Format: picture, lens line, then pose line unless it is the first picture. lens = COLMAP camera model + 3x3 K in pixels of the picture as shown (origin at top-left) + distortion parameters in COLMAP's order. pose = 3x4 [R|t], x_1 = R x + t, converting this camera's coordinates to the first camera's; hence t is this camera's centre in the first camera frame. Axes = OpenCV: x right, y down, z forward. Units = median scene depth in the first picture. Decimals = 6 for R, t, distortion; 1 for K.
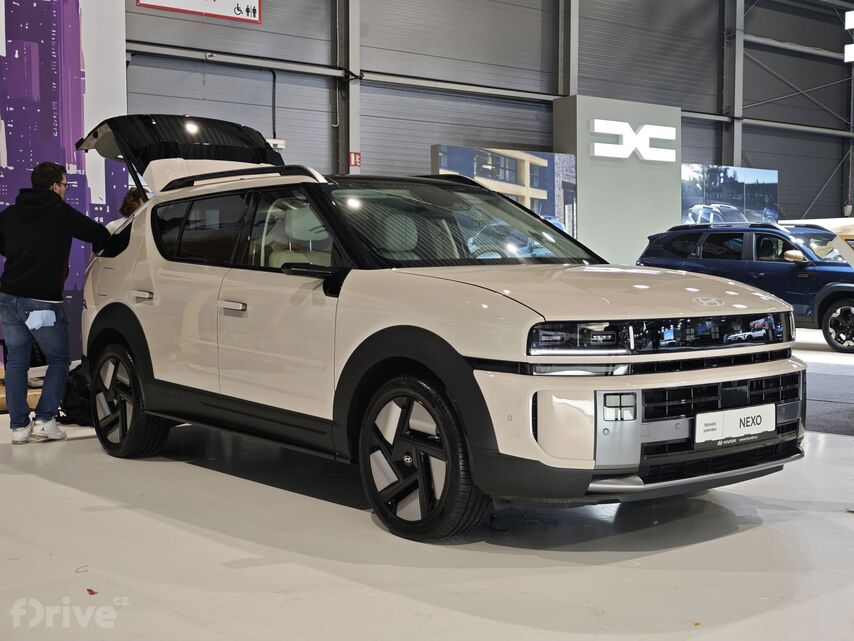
lens RADIAL K [[1154.9, 0, 425.9], [0, 1154.9, 323.1], [0, 0, 1]] dist [0.032972, 0.000000]
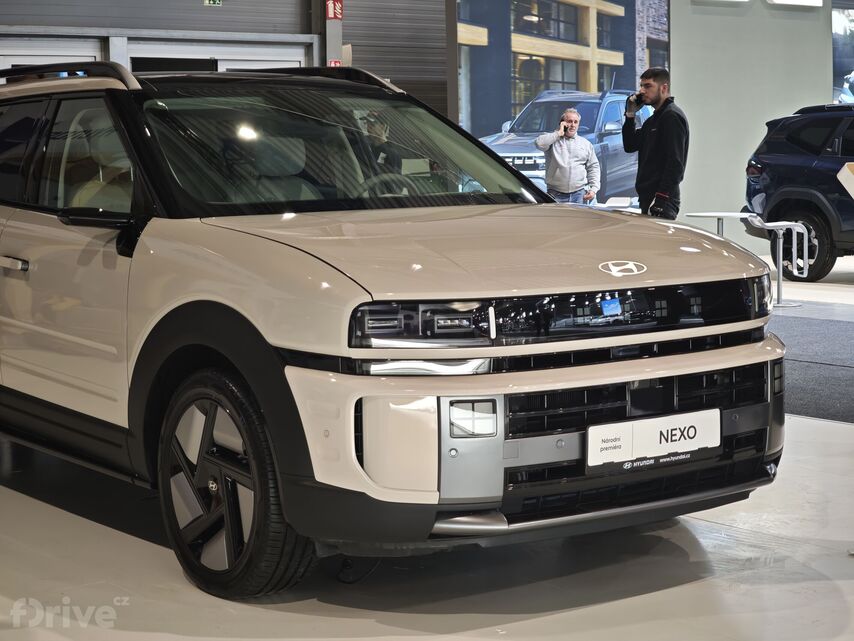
lens RADIAL K [[1725.0, 0, 428.1], [0, 1725.0, 319.1], [0, 0, 1]] dist [0.018068, 0.000000]
pose [[0.999518, -0.002687, -0.030922, 0.154180], [0.004049, 0.999019, 0.044100, -0.033763], [0.030773, -0.044204, 0.998548, -0.071079]]
